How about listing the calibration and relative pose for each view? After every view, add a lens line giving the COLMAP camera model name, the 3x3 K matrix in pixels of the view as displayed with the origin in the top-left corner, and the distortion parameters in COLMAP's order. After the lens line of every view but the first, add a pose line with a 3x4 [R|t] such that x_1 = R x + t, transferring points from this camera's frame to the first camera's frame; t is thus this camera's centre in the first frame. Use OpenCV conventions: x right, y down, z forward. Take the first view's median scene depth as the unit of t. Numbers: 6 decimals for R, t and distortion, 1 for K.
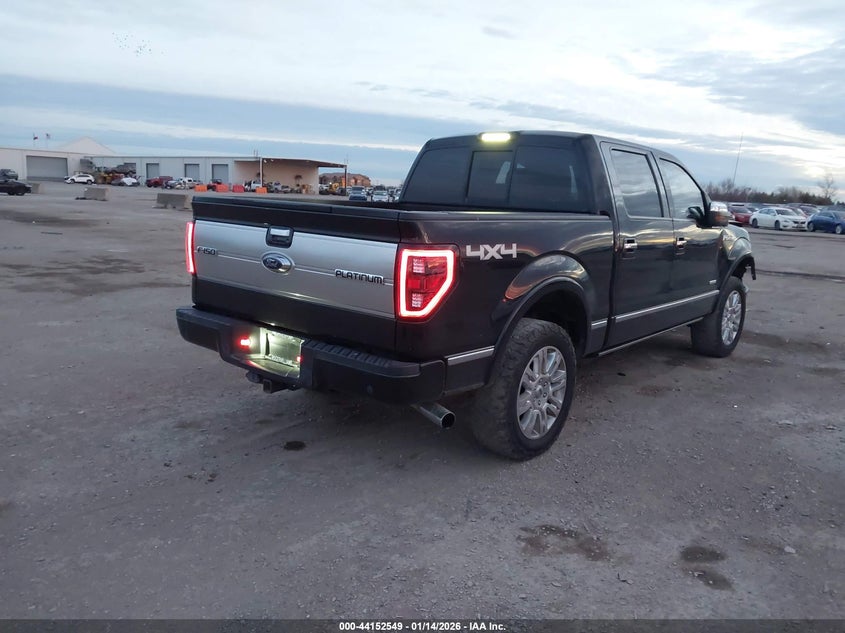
lens RADIAL K [[679.5, 0, 419.8], [0, 679.5, 317.4], [0, 0, 1]] dist [-0.113202, 0.138998]
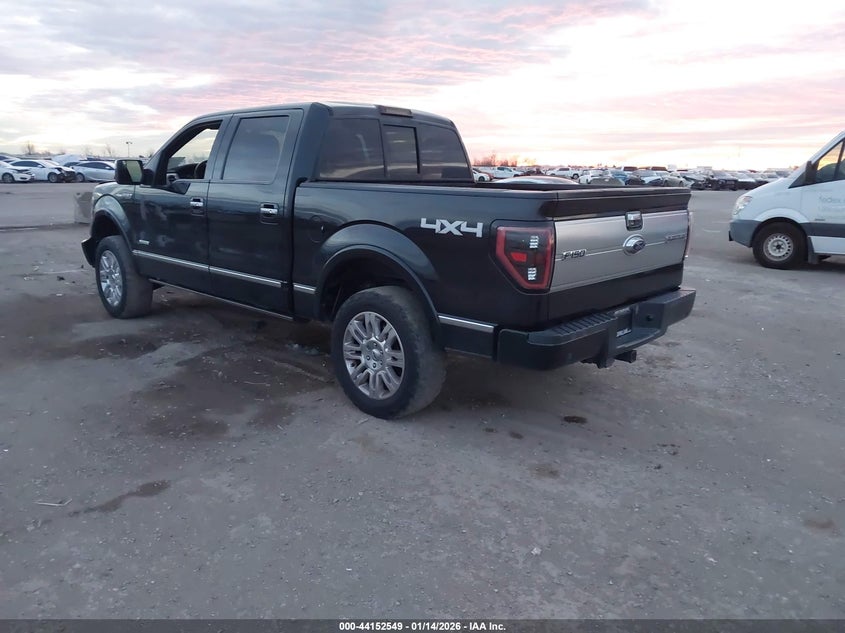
lens RADIAL K [[679.5, 0, 419.8], [0, 679.5, 317.4], [0, 0, 1]] dist [-0.113202, 0.138998]
pose [[0.061766, -0.275149, 0.959415, -1.164786], [0.183159, 0.948051, 0.260099, -0.279740], [-0.981141, 0.159661, 0.108953, 1.091203]]
